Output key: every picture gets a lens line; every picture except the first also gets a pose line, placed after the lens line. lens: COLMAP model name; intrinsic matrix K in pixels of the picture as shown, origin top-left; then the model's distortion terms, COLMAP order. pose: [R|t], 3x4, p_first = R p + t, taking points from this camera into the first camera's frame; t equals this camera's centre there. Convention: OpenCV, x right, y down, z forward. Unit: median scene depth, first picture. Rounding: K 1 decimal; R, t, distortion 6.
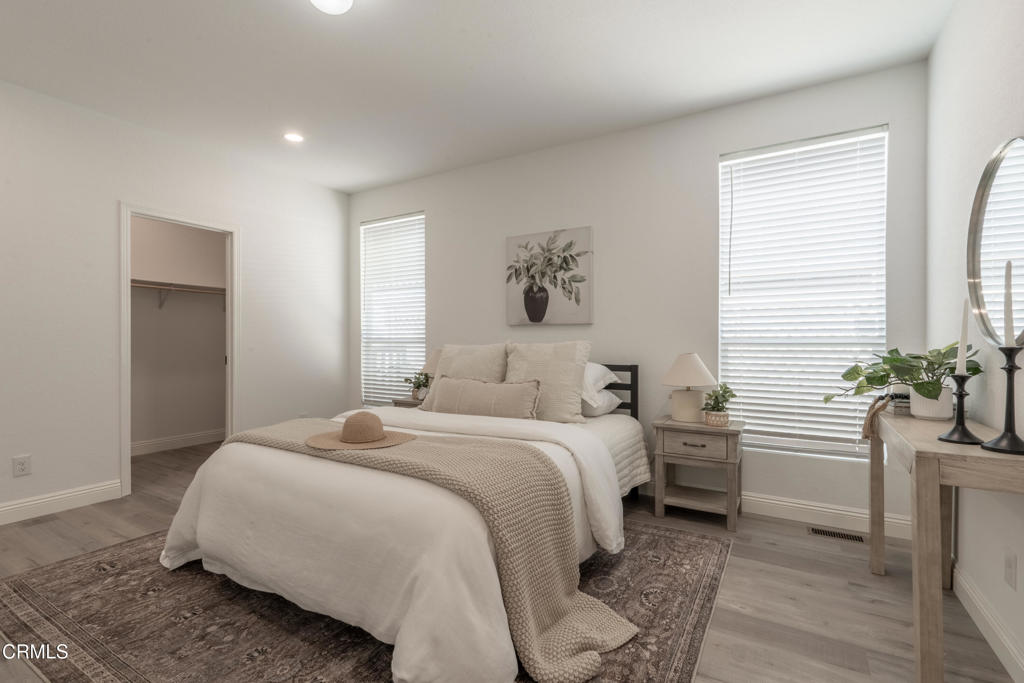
lens RADIAL K [[458.5, 0, 513.9], [0, 458.5, 336.3], [0, 0, 1]] dist [0.000055, -0.000008]
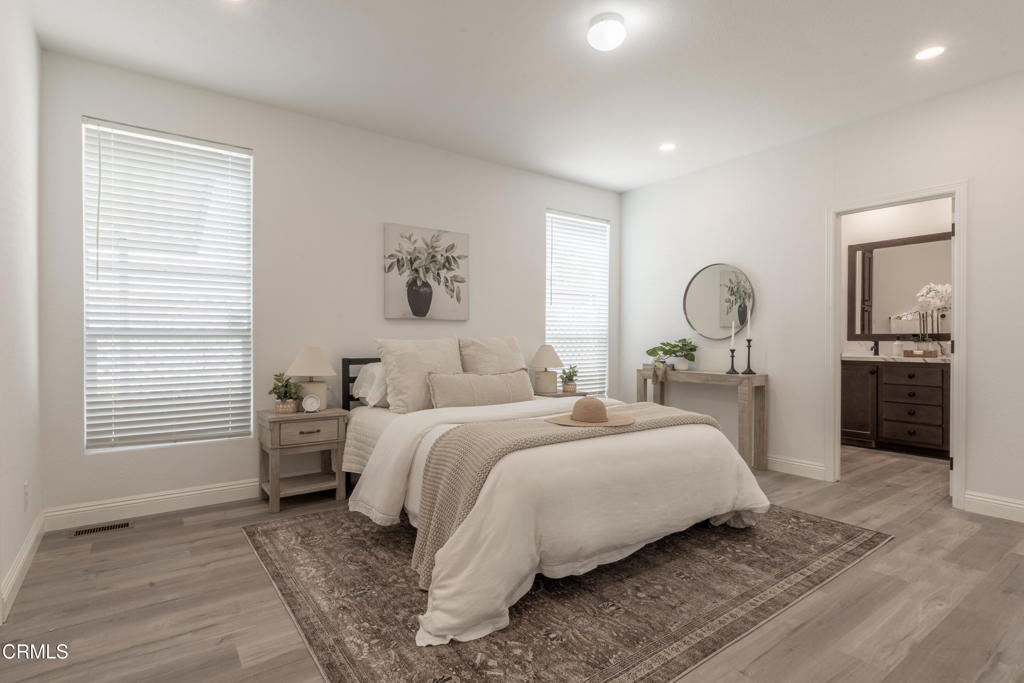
lens RADIAL K [[512.9, 0, 509.8], [0, 512.9, 337.8], [0, 0, 1]] dist [0.000550, 0.000100]
pose [[0.398179, -0.001091, 0.917307, -0.921920], [-0.014654, 0.999864, 0.007550, 0.003836], [-0.917191, -0.016448, 0.398109, 0.386268]]
